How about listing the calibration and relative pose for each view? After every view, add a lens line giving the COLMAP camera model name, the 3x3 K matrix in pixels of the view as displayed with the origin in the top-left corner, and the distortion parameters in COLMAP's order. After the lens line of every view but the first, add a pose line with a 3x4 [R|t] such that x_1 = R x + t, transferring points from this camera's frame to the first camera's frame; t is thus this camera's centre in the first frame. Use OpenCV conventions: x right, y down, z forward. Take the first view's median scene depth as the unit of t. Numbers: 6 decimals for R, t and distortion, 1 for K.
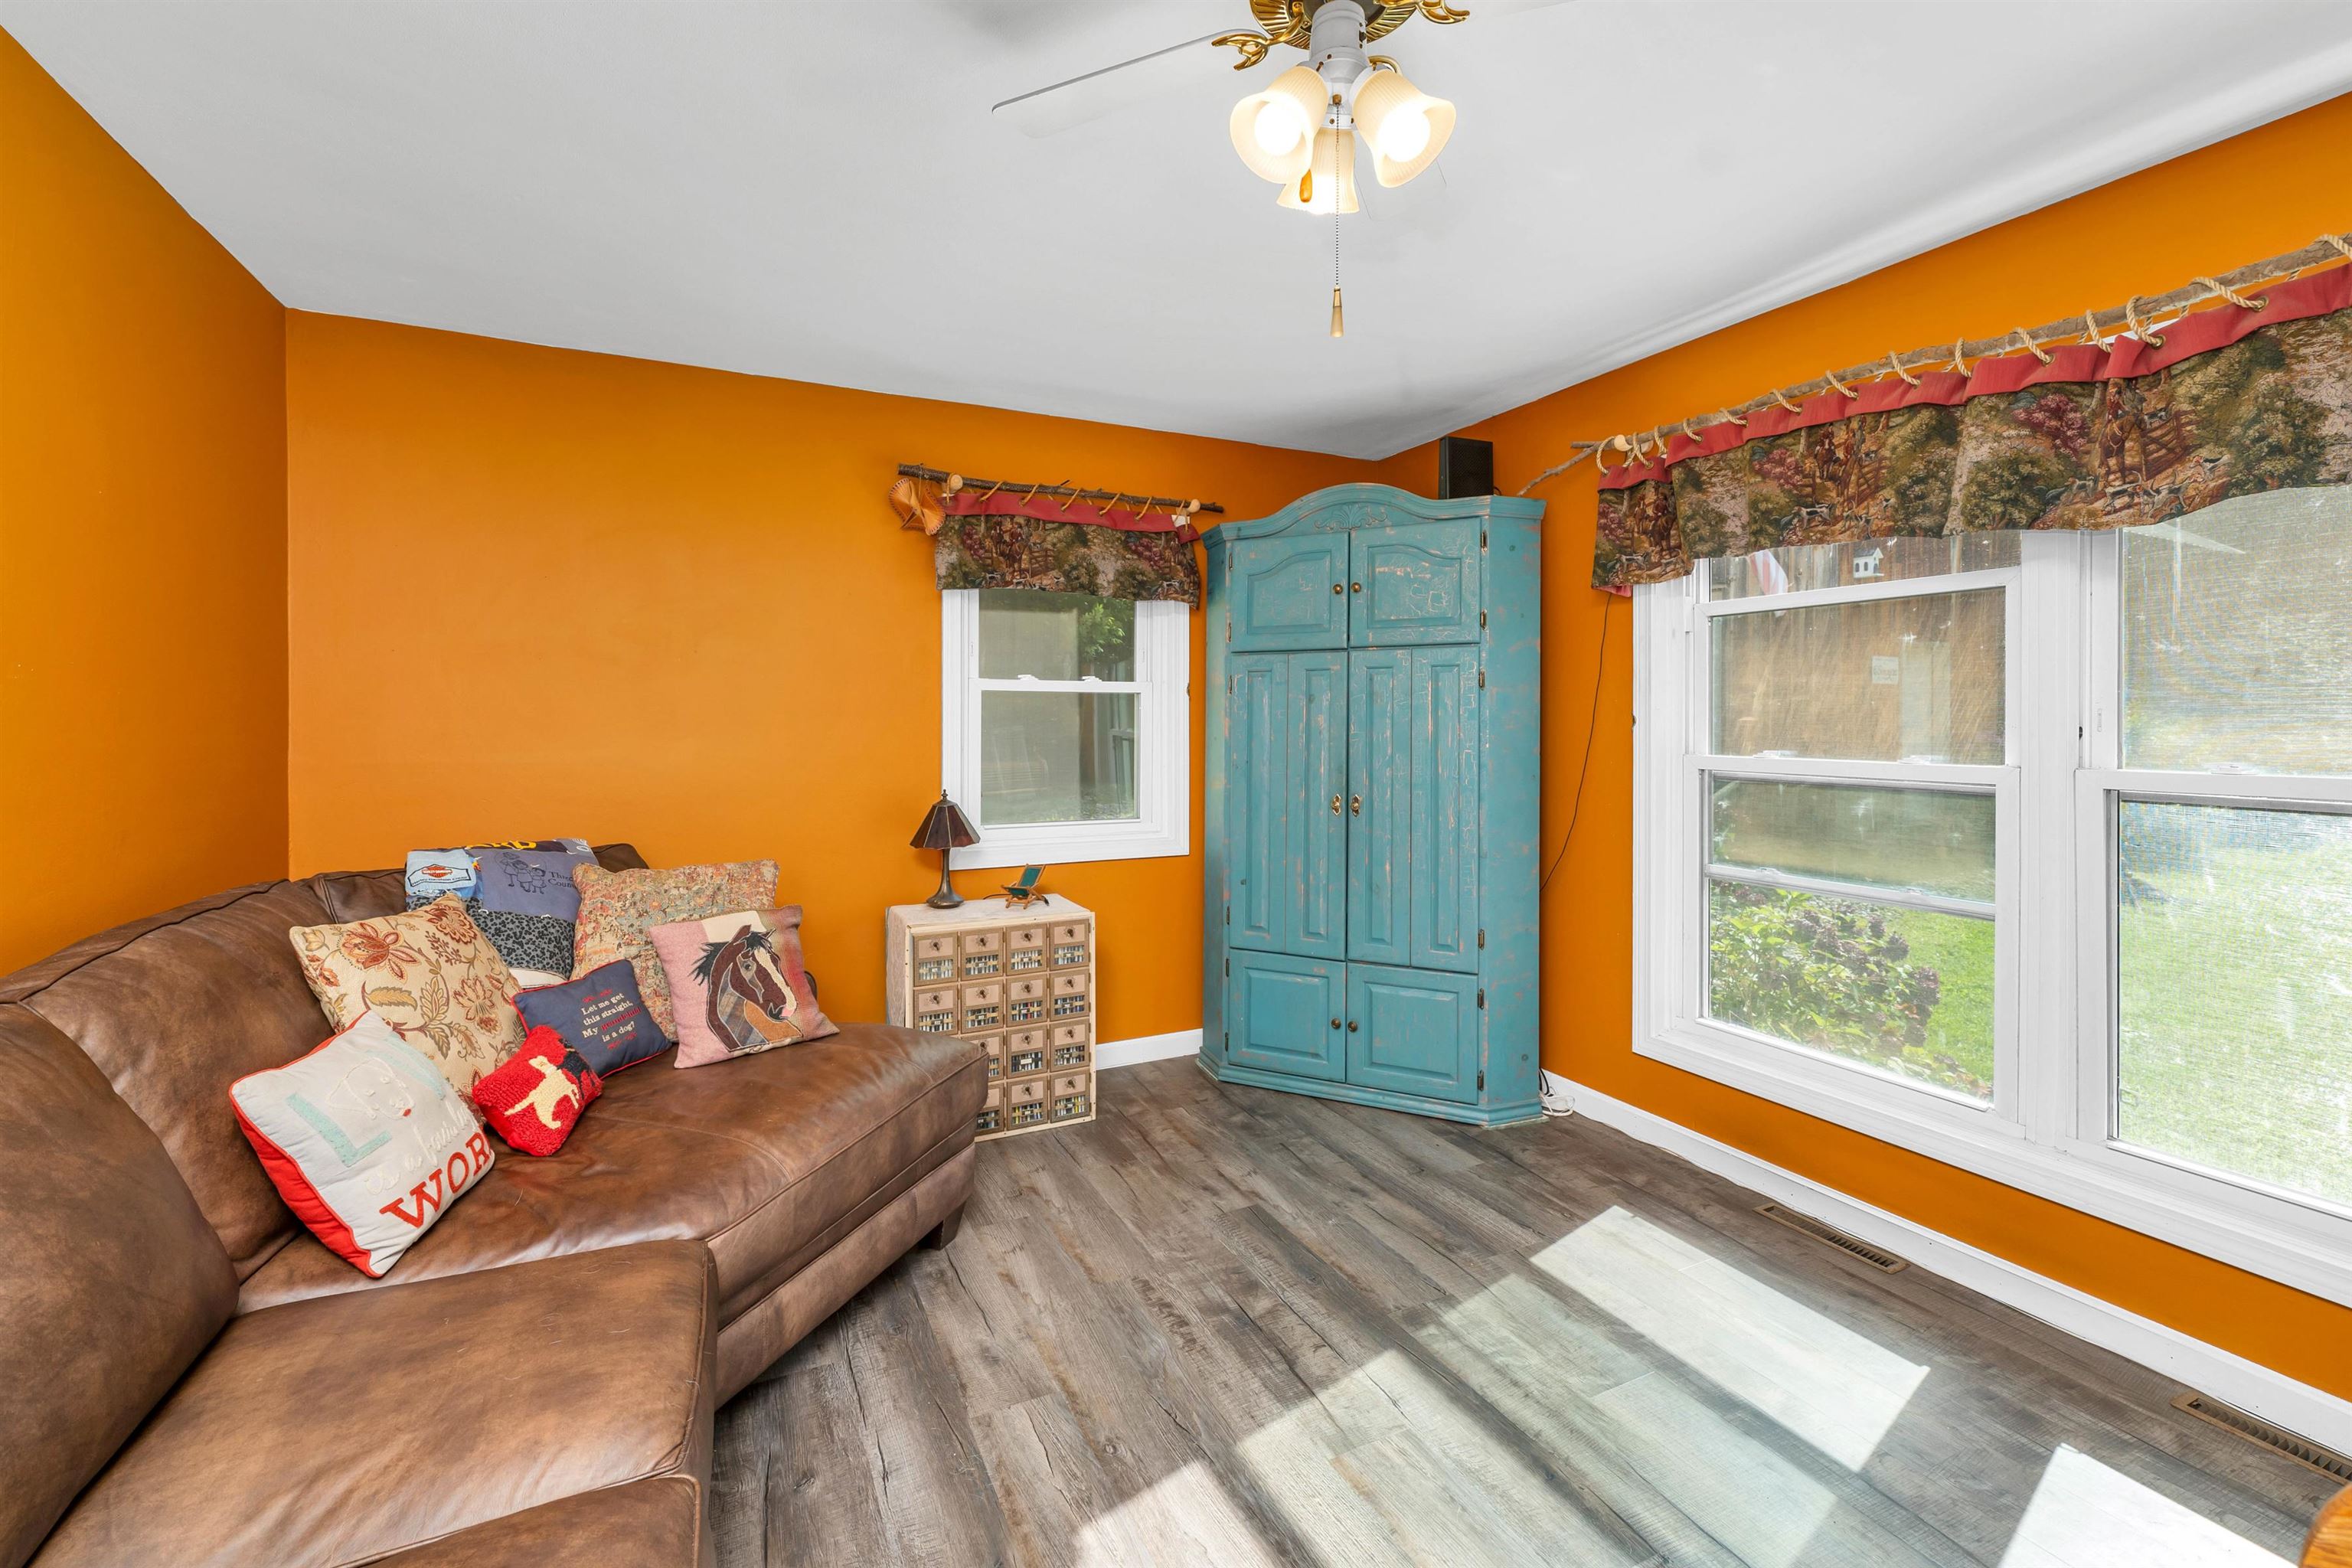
lens RADIAL K [[978.6, 0, 1173.2], [0, 978.6, 724.0], [0, 0, 1]] dist [0.001389, 0.000213]
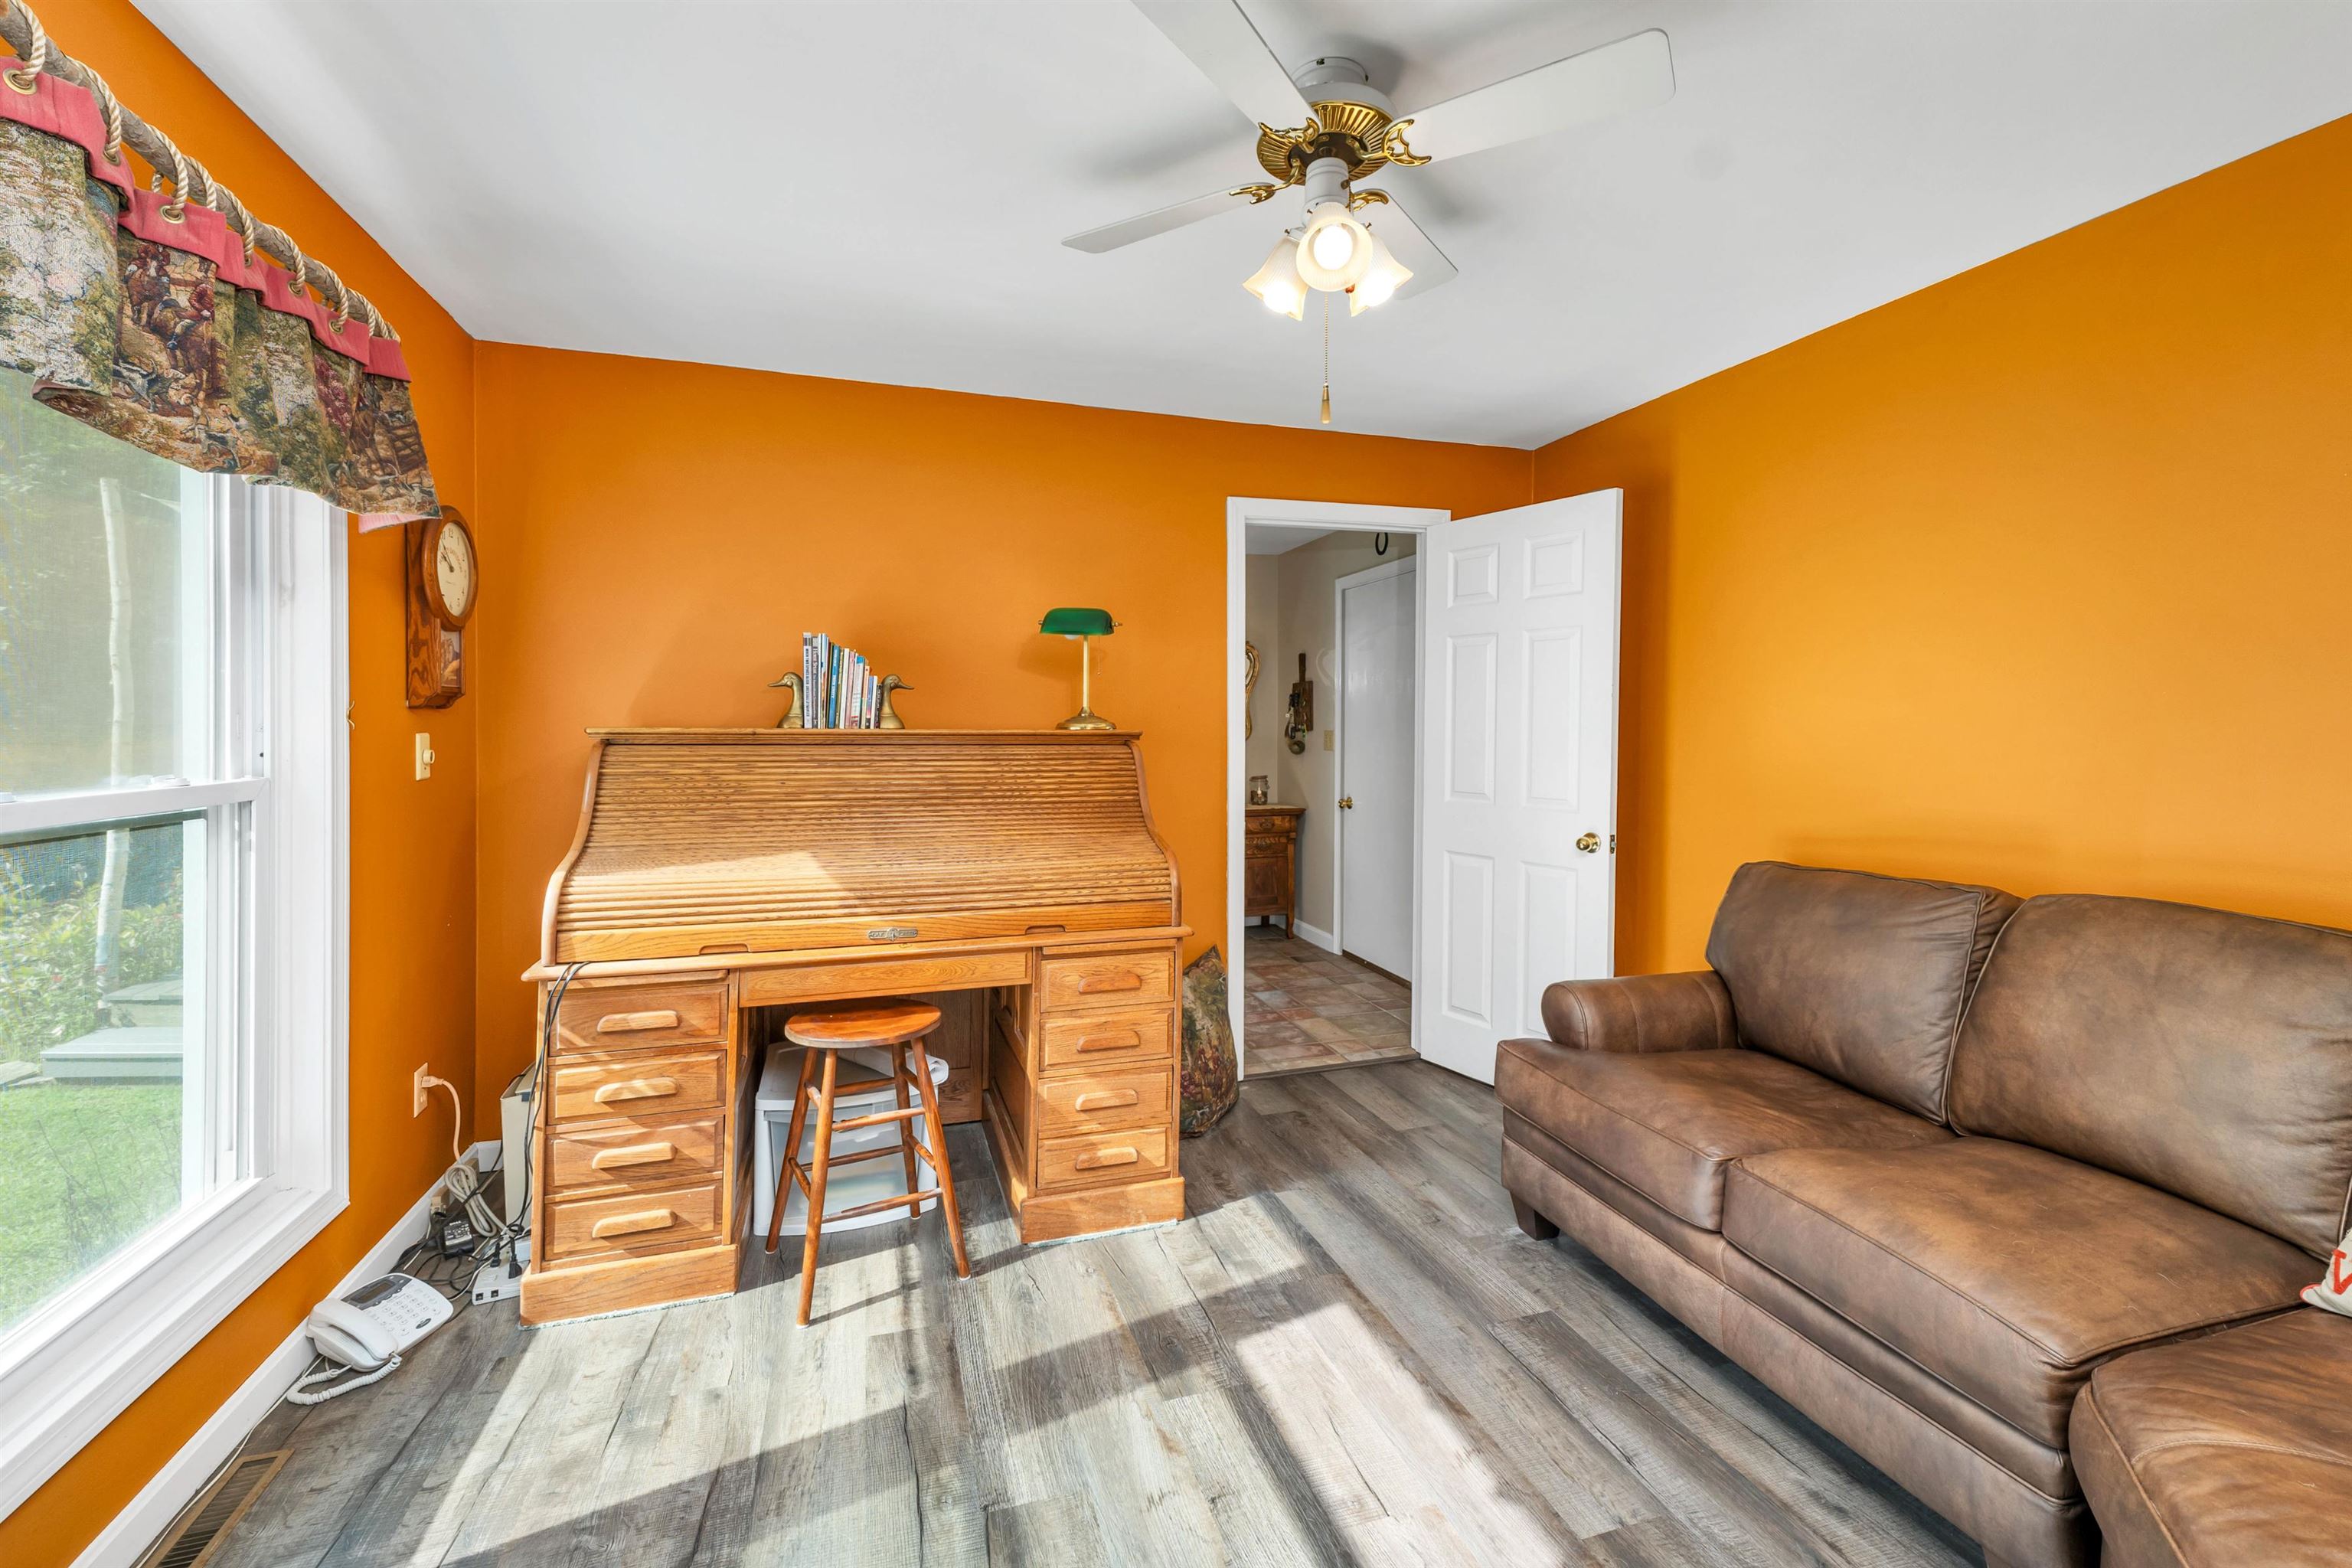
lens RADIAL K [[978.6, 0, 1180.9], [0, 978.6, 727.9], [0, 0, 1]] dist [0.001389, 0.000213]
pose [[-0.991312, 0.000671, 0.131528, 0.099522], [0.001304, 0.999988, 0.004723, -0.002024], [-0.131523, 0.004853, -0.991301, 1.295727]]
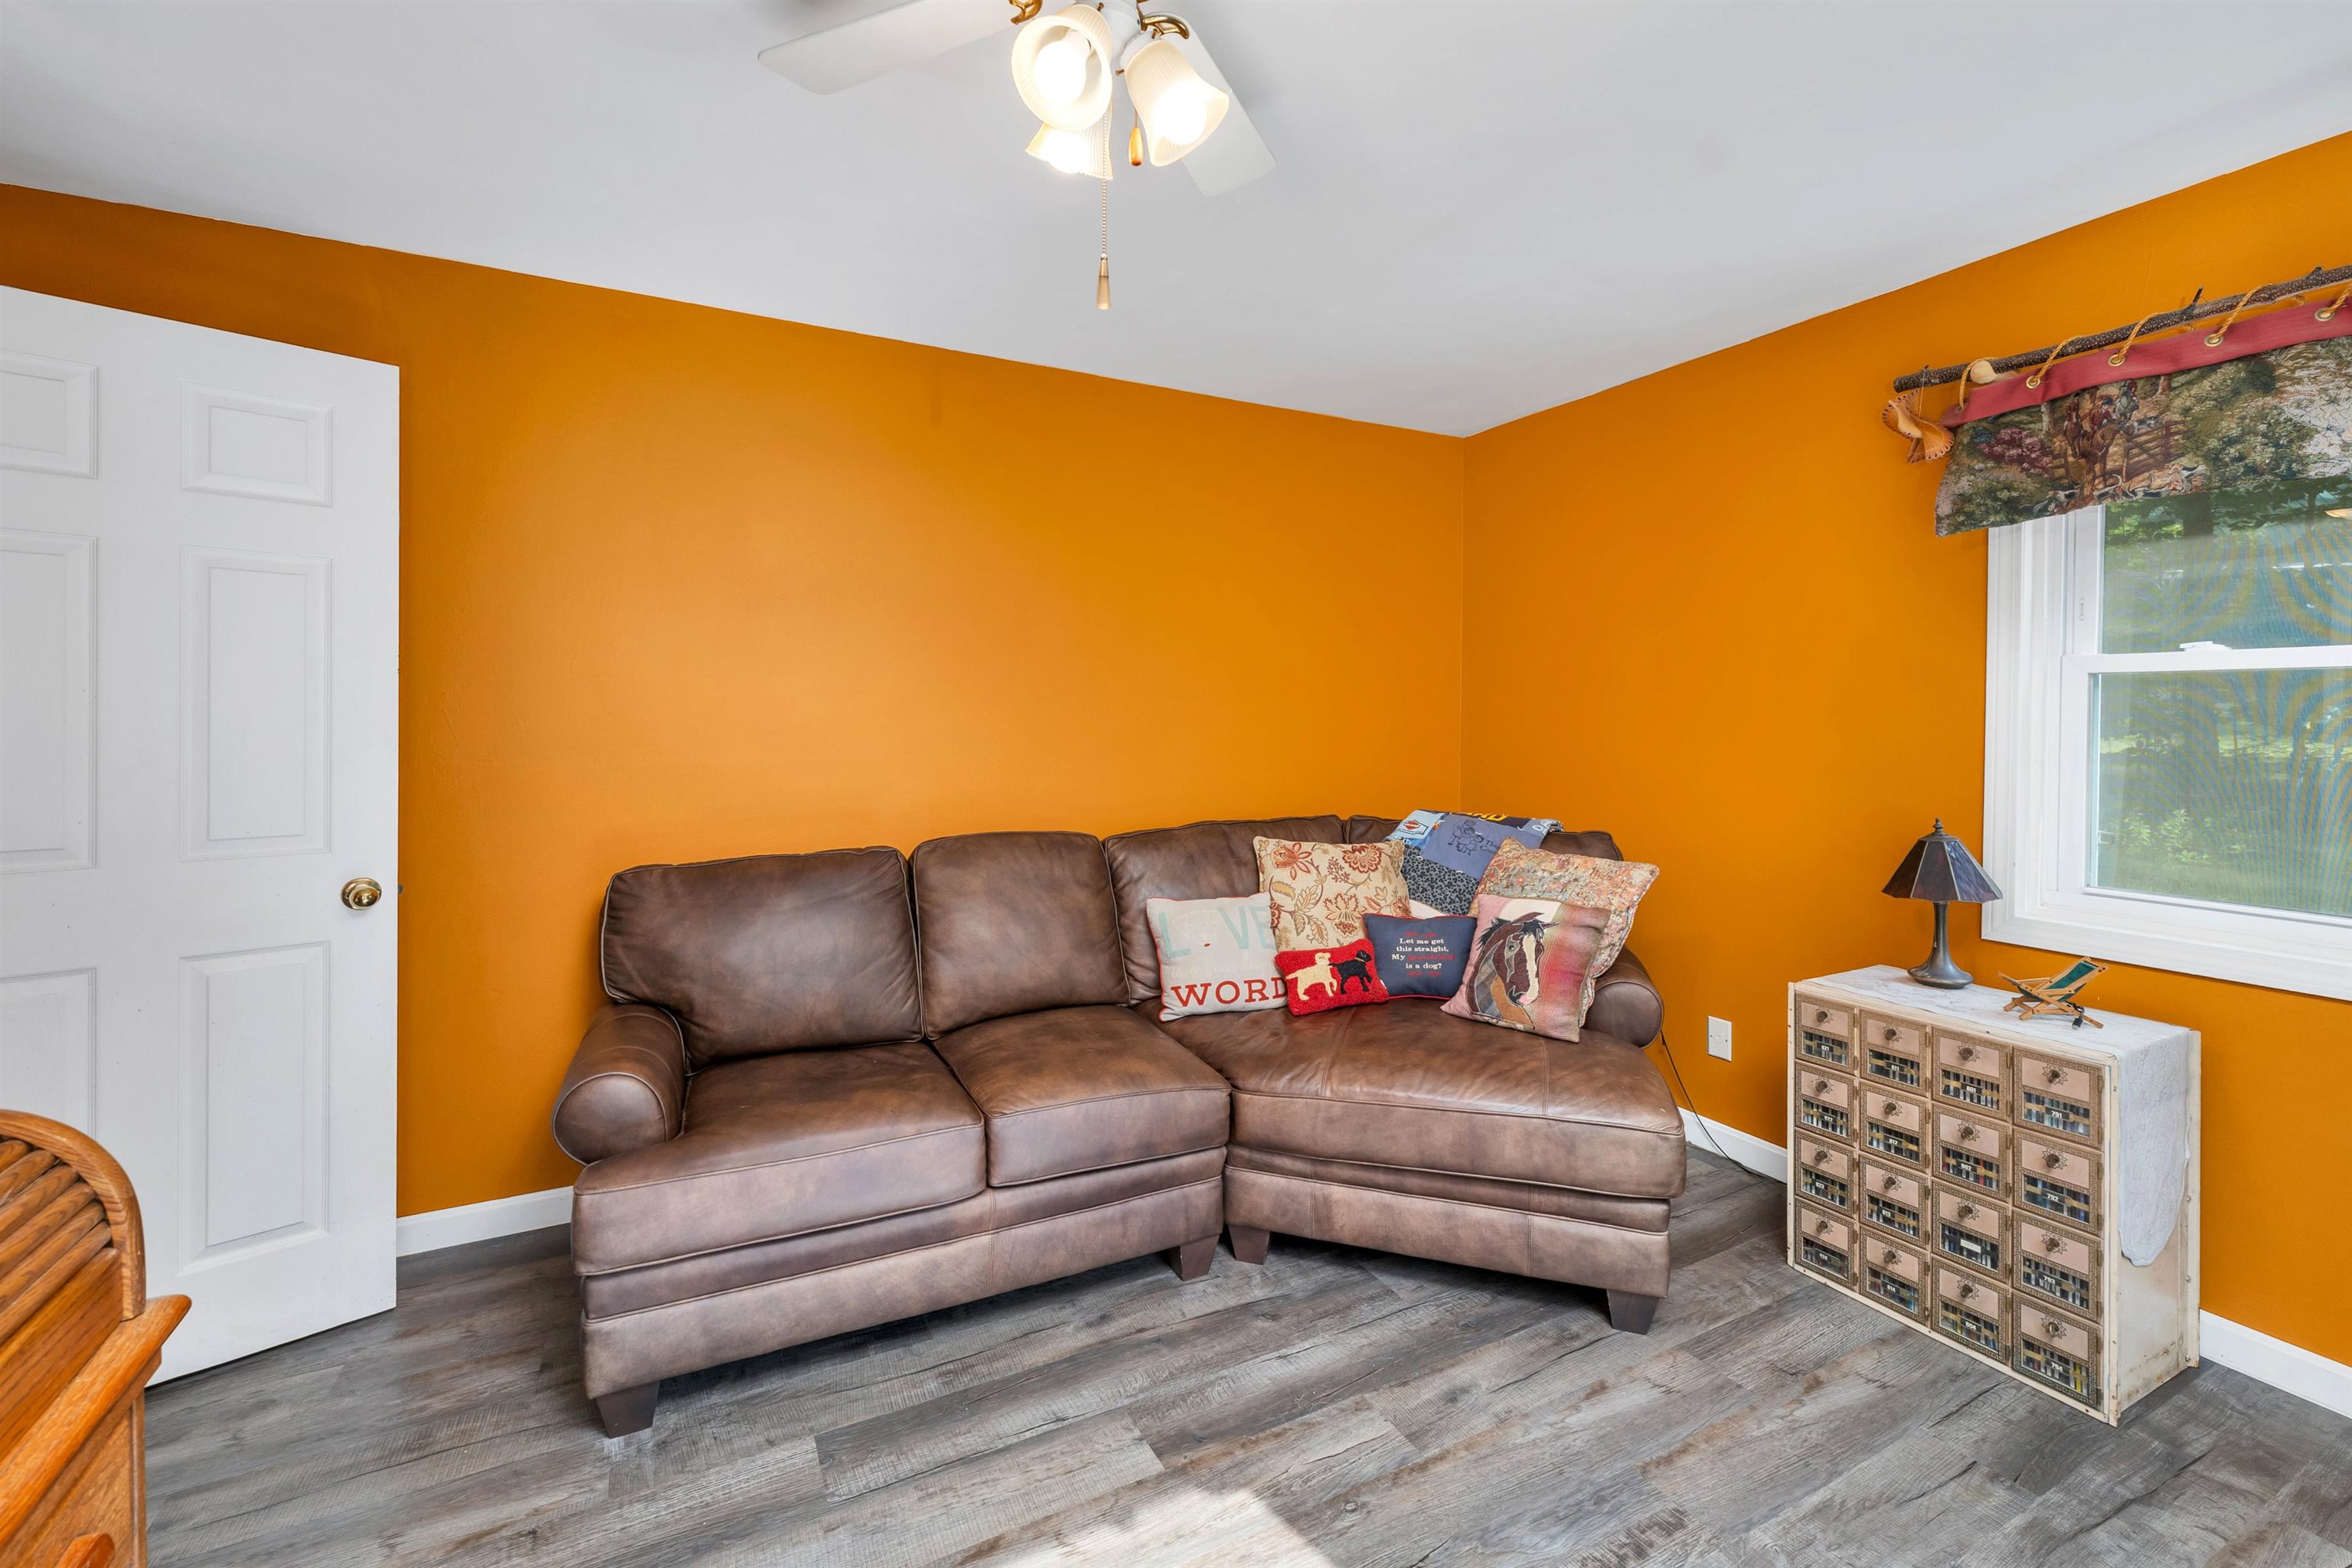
lens RADIAL K [[978.6, 0, 1175.6], [0, 978.6, 725.3], [0, 0, 1]] dist [0.001389, 0.000213]
pose [[0.039371, 0.007125, -0.999199, 0.626807], [-0.008649, 0.999940, 0.006789, -0.000278], [0.999187, 0.008375, 0.039430, 0.587028]]
